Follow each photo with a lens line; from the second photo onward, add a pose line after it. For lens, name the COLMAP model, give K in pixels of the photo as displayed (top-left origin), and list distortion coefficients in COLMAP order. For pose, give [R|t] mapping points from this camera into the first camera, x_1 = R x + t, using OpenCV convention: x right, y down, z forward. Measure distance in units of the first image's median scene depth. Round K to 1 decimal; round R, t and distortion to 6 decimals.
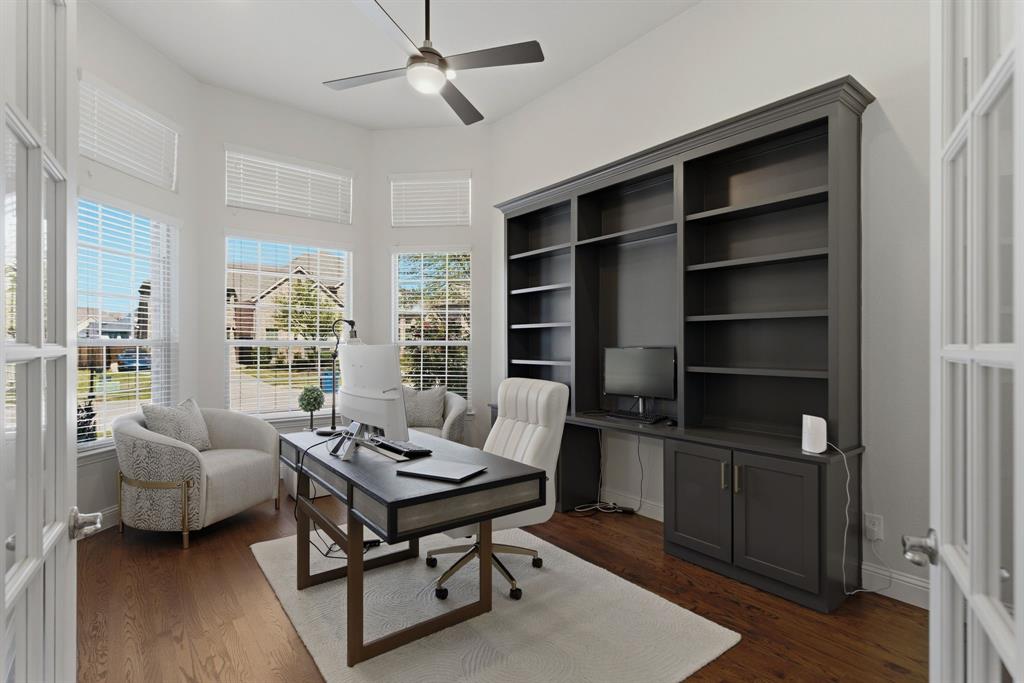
lens RADIAL K [[504.1, 0, 516.6], [0, 504.1, 344.5], [0, 0, 1]] dist [0.004154, 0.000694]
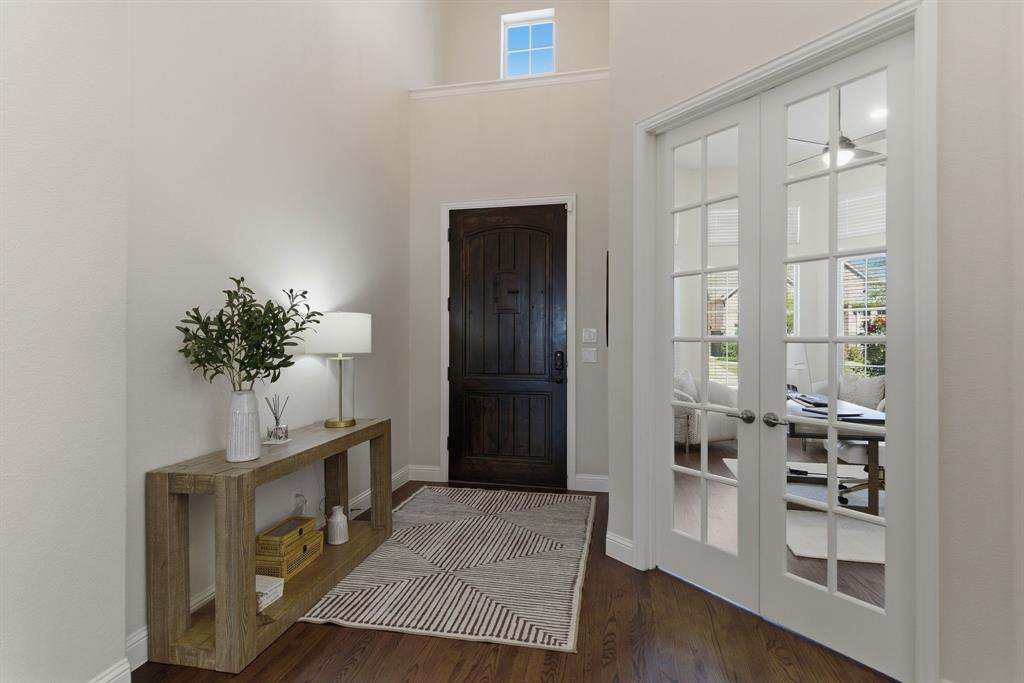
lens RADIAL K [[504.1, 0, 513.3], [0, 504.1, 336.9], [0, 0, 1]] dist [0.004154, 0.000694]
pose [[0.641470, -0.005984, -0.767125, 0.194936], [0.002048, 0.999979, -0.006088, 0.003051], [0.767146, 0.002334, 0.641469, -0.375516]]
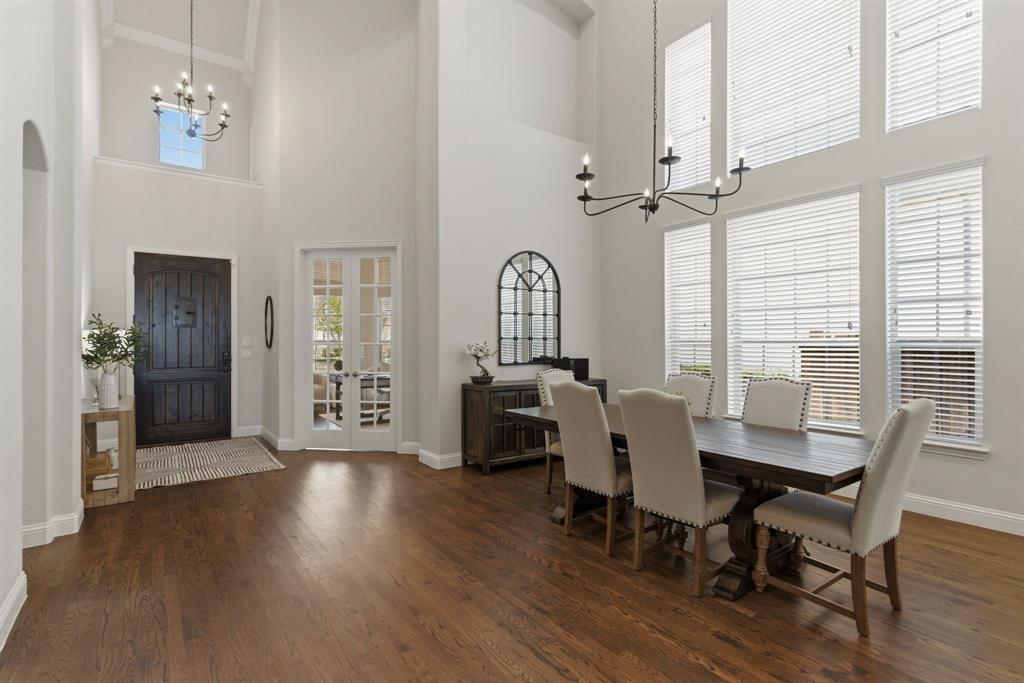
lens RADIAL K [[504.1, 0, 510.7], [0, 504.1, 338.0], [0, 0, 1]] dist [0.004154, 0.000694]
pose [[0.998795, -0.007462, -0.048509, 0.647499], [0.007193, 0.999958, -0.005711, -0.005903], [0.048549, 0.005355, 0.998806, -1.784512]]
